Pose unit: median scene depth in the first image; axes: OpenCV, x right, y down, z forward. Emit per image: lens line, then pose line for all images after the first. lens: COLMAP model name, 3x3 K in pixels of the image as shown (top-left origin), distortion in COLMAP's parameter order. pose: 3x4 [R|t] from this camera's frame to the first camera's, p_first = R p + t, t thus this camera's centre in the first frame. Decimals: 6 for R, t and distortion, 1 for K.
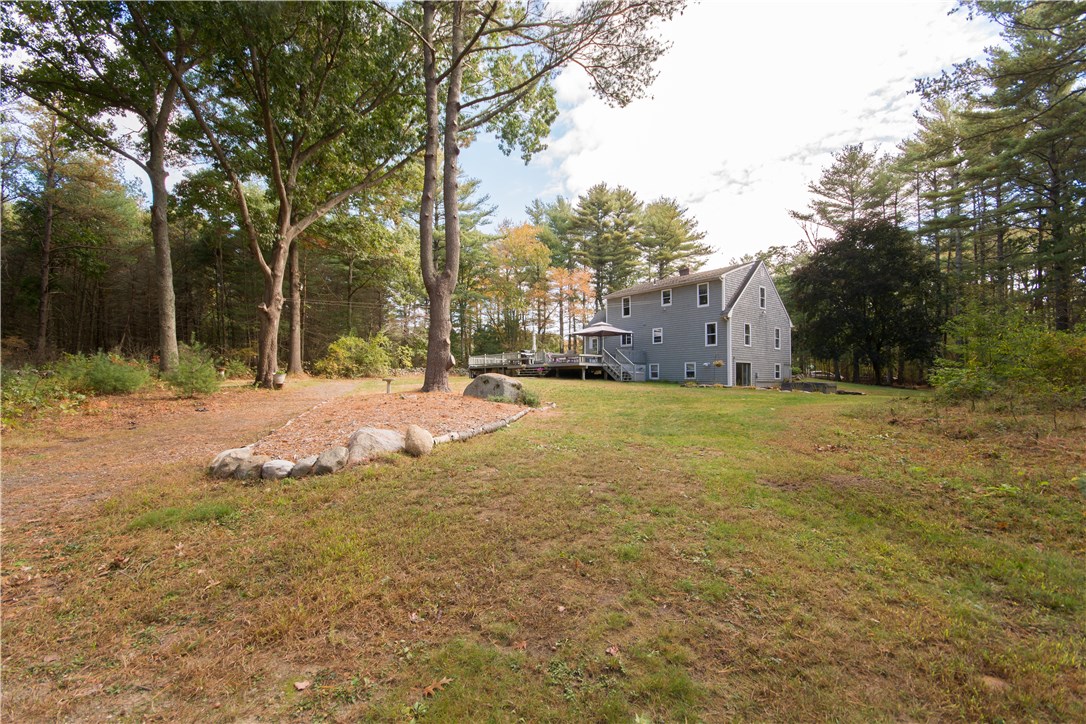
lens RADIAL K [[460.8, 0, 545.5], [0, 460.8, 369.3], [0, 0, 1]] dist [0.000257, 0.000041]
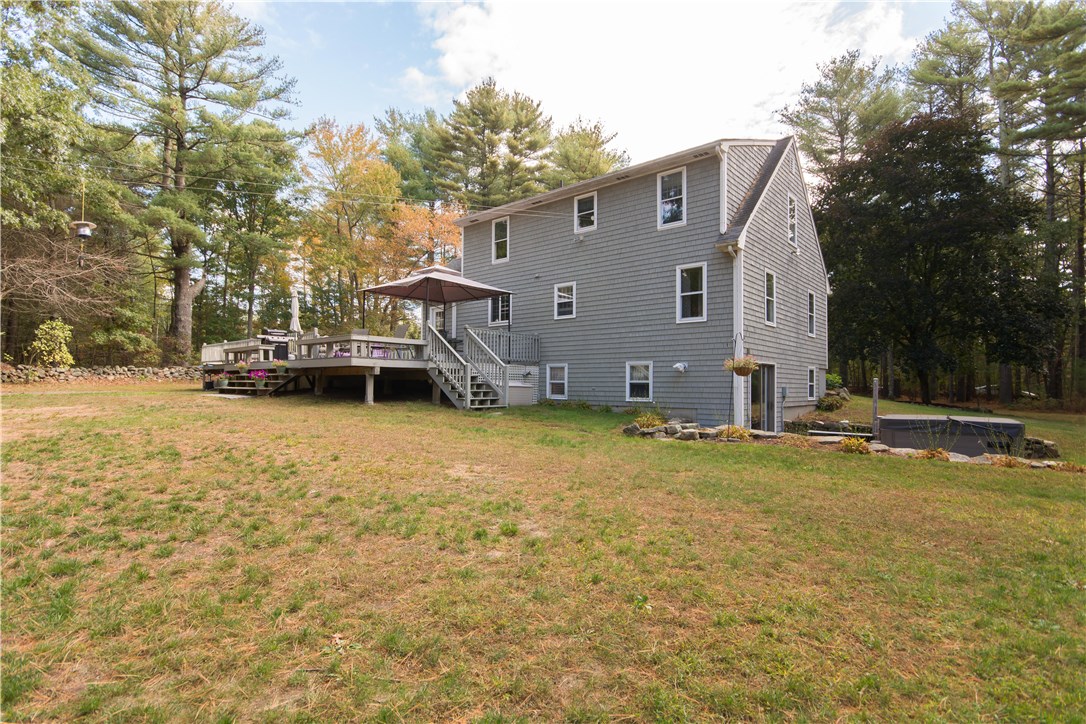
lens RADIAL K [[531.9, 0, 543.0], [0, 531.9, 362.0], [0, 0, 1]] dist [0.000070, -0.000030]
pose [[0.984237, 0.012100, 0.176438, 0.134059], [-0.009053, 0.999796, -0.018061, -0.004772], [-0.176620, 0.016179, 0.984146, 0.508604]]
